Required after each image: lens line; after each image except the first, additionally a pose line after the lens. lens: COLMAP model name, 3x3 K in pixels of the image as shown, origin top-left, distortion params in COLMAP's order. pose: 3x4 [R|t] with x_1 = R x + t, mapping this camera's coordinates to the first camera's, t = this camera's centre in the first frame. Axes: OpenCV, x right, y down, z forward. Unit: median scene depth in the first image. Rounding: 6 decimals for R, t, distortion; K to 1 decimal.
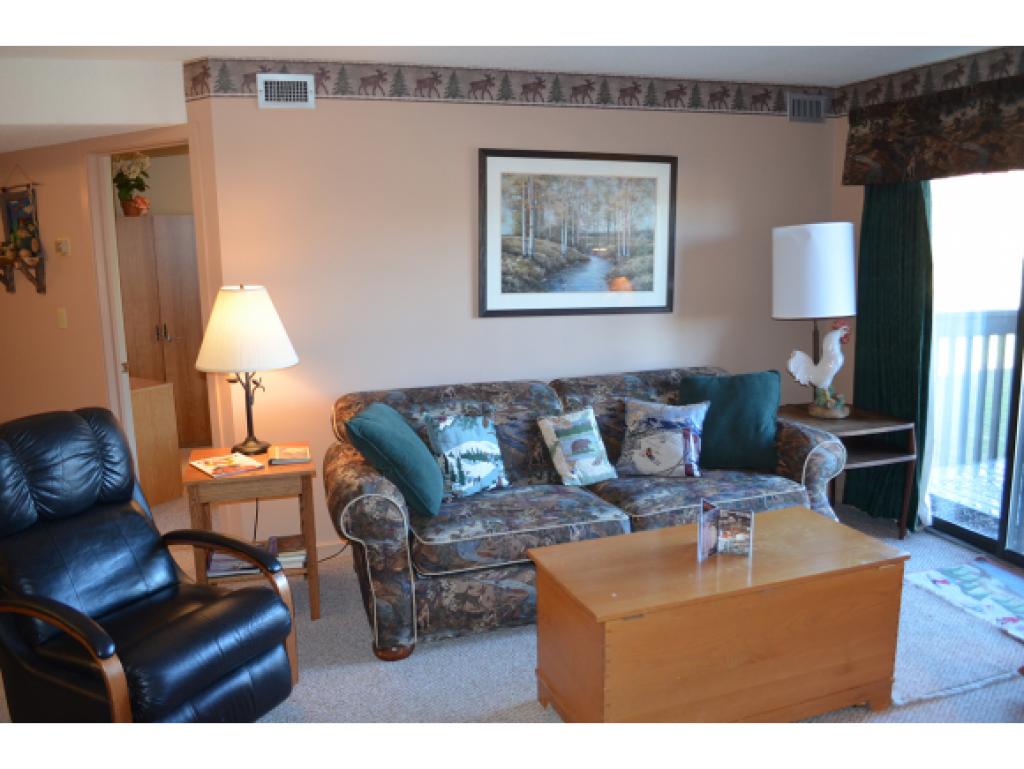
lens RADIAL K [[823.2, 0, 500.3], [0, 823.2, 385.3], [0, 0, 1]] dist [-0.062608, 0.009392]
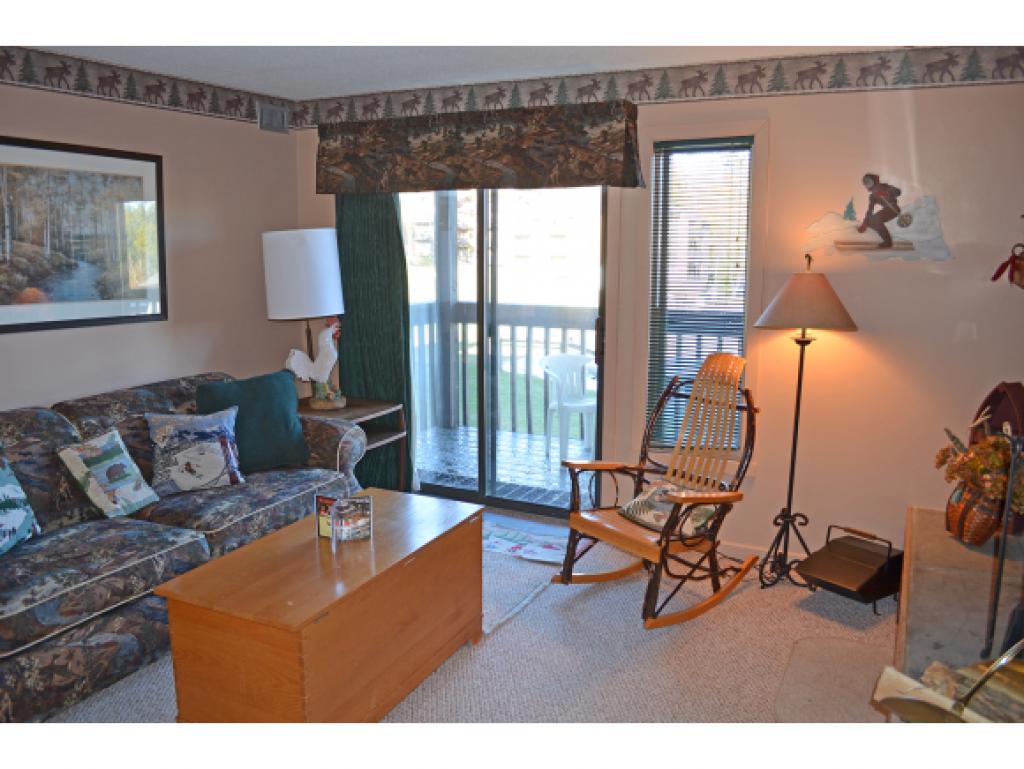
lens RADIAL K [[823.2, 0, 500.3], [0, 823.2, 385.3], [0, 0, 1]] dist [-0.062608, 0.009392]
pose [[0.711261, -0.102145, 0.695467, -0.208304], [0.107935, 0.993523, 0.035534, -0.006385], [-0.694592, 0.049791, 0.717679, 0.070489]]
